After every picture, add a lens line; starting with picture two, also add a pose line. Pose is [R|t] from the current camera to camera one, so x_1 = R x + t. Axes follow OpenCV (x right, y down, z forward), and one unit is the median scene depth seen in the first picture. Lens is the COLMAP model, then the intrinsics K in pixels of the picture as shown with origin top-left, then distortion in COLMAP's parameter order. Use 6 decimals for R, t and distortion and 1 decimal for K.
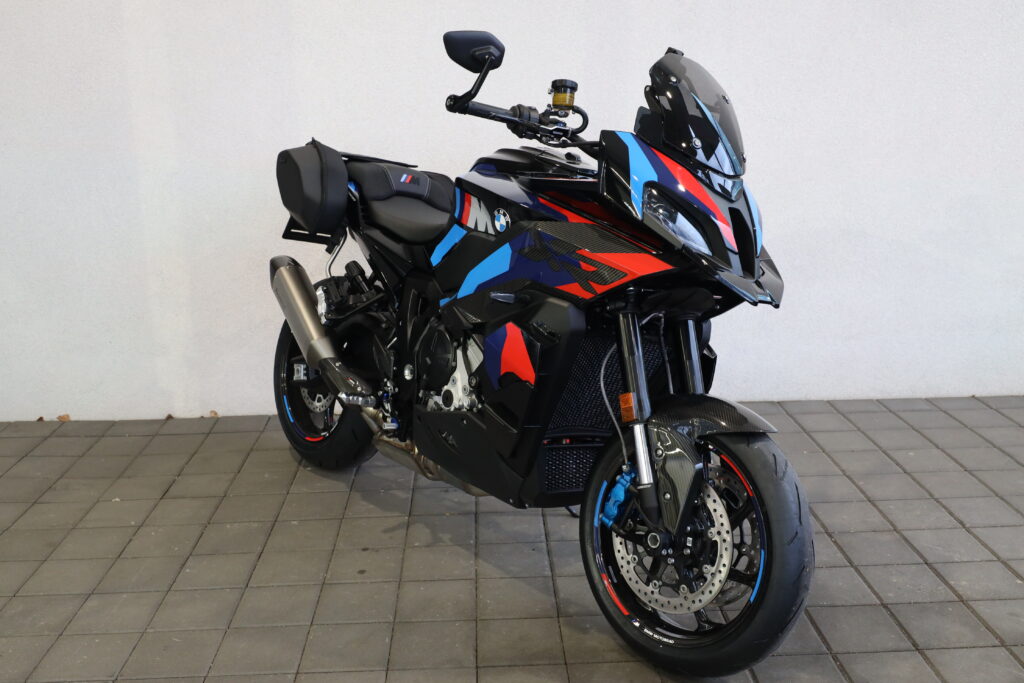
lens RADIAL K [[1000.3, 0, 512.4], [0, 1000.3, 337.8], [0, 0, 1]] dist [-0.009050, 0.000000]
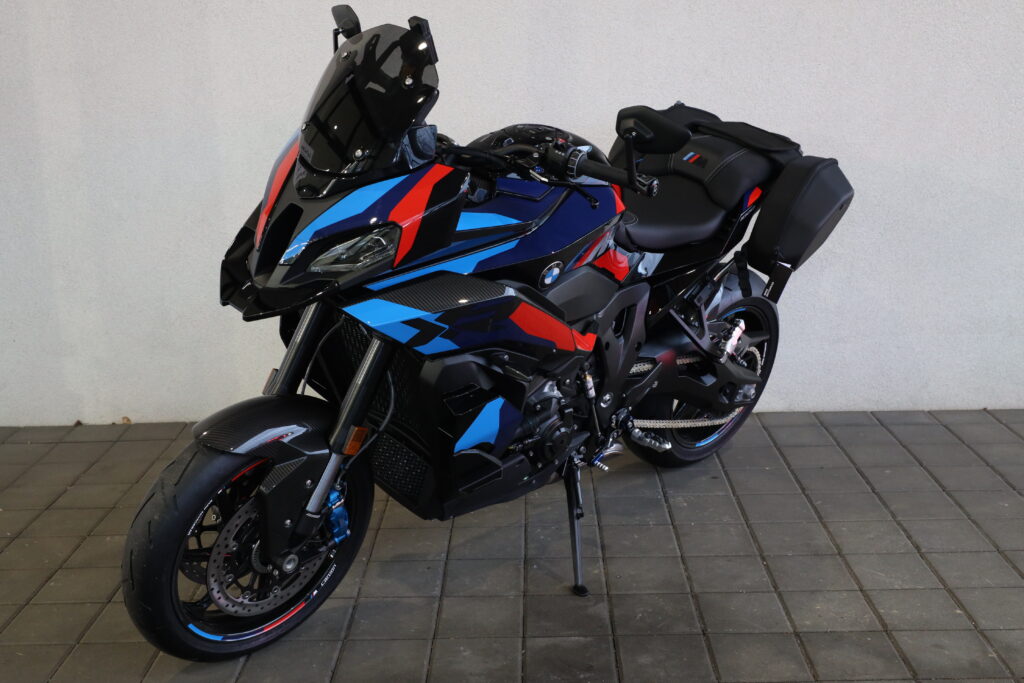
lens RADIAL K [[1163.6, 0, 509.2], [0, 1163.6, 341.7], [0, 0, 1]] dist [-0.006825, 0.000000]
pose [[0.998521, 0.006127, -0.054028, 0.112089], [-0.006406, 0.999967, -0.004988, 0.008277], [0.053995, 0.005327, 0.998527, -0.038434]]
